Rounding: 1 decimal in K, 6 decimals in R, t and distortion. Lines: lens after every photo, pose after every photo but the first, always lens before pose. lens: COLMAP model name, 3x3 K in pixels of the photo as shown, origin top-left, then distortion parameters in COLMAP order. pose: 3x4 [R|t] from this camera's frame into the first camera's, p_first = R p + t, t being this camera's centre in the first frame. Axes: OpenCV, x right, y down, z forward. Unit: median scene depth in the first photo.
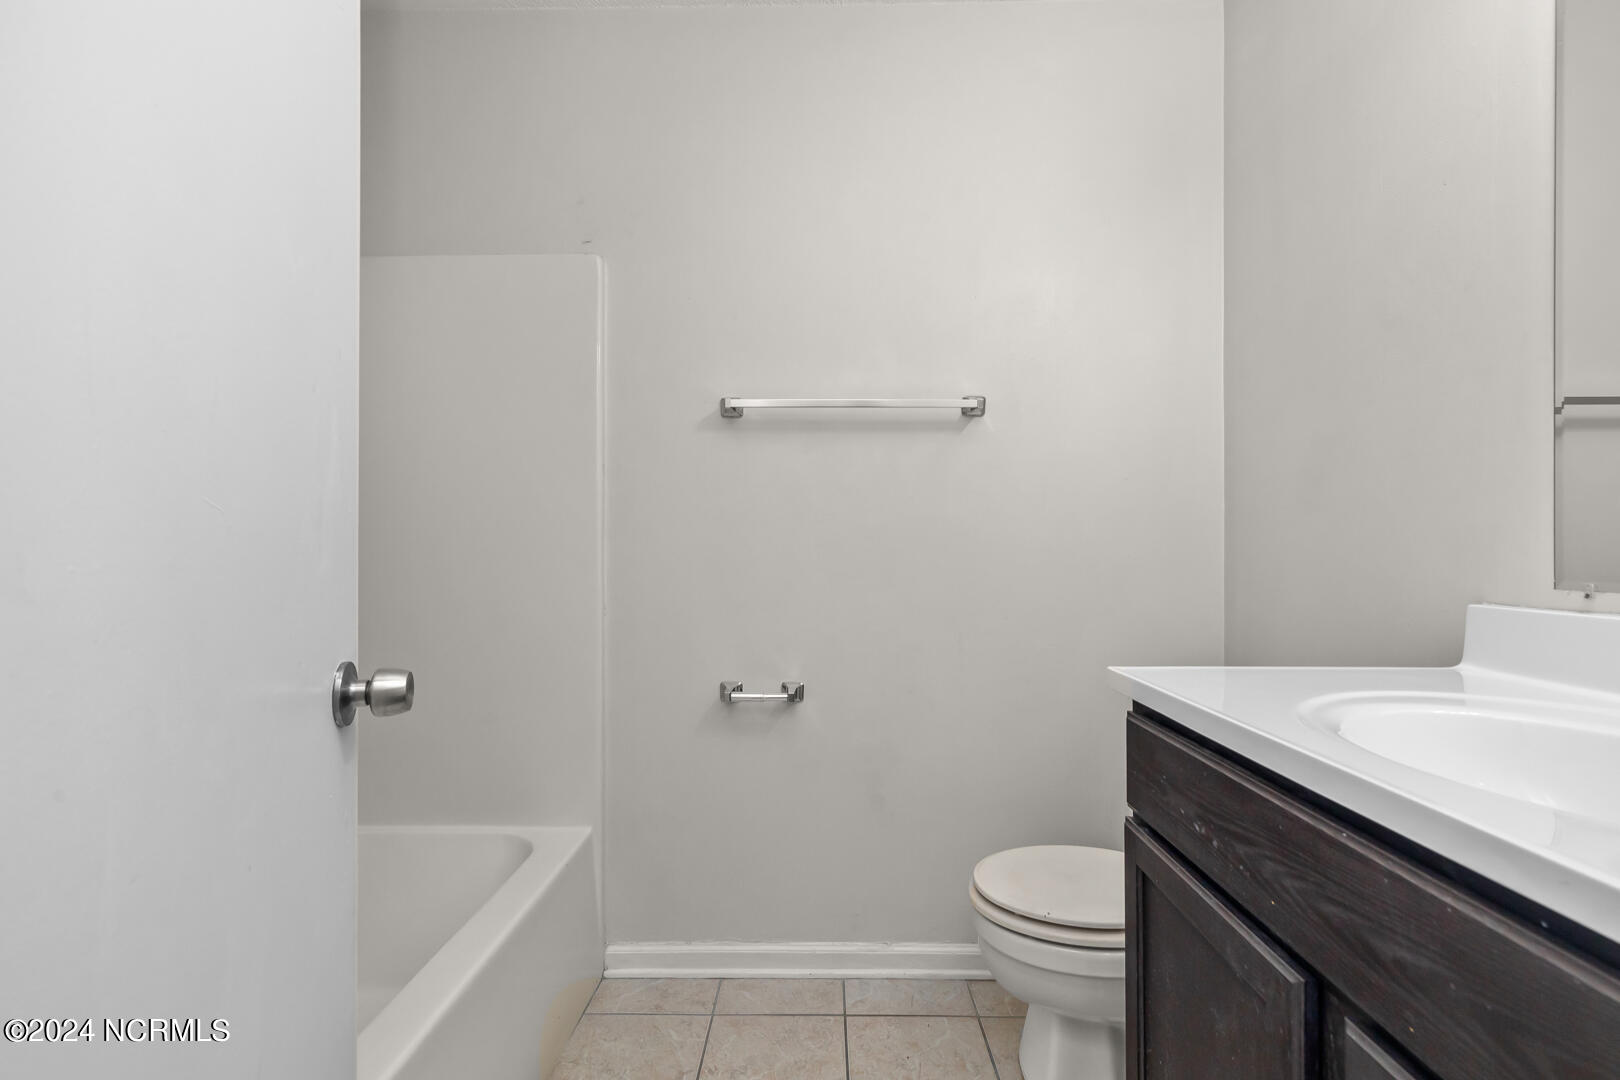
lens RADIAL K [[745.4, 0, 815.0], [0, 745.4, 540.2], [0, 0, 1]] dist [0.009787, -0.002154]
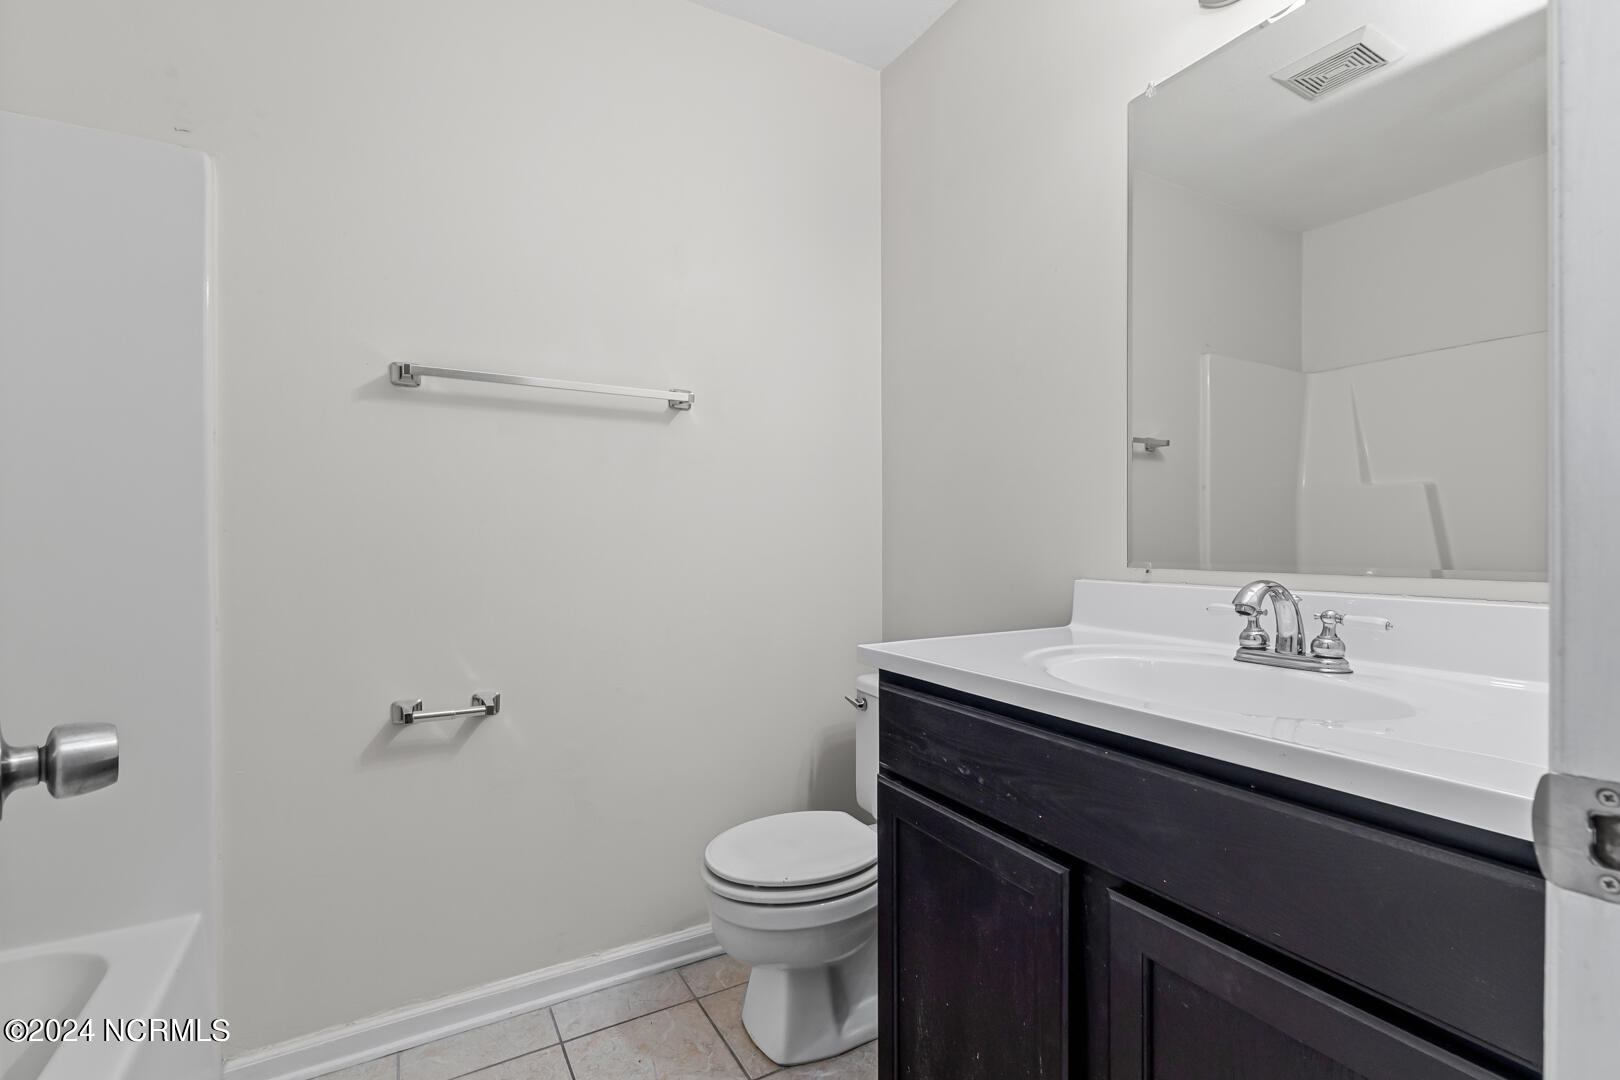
lens RADIAL K [[745.4, 0, 813.7], [0, 745.4, 539.2], [0, 0, 1]] dist [0.009787, -0.002154]
pose [[0.863299, -0.002988, 0.504685, -0.255535], [-0.001526, 0.999962, 0.008530, 0.000183], [-0.504691, -0.008135, 0.863262, 0.068247]]
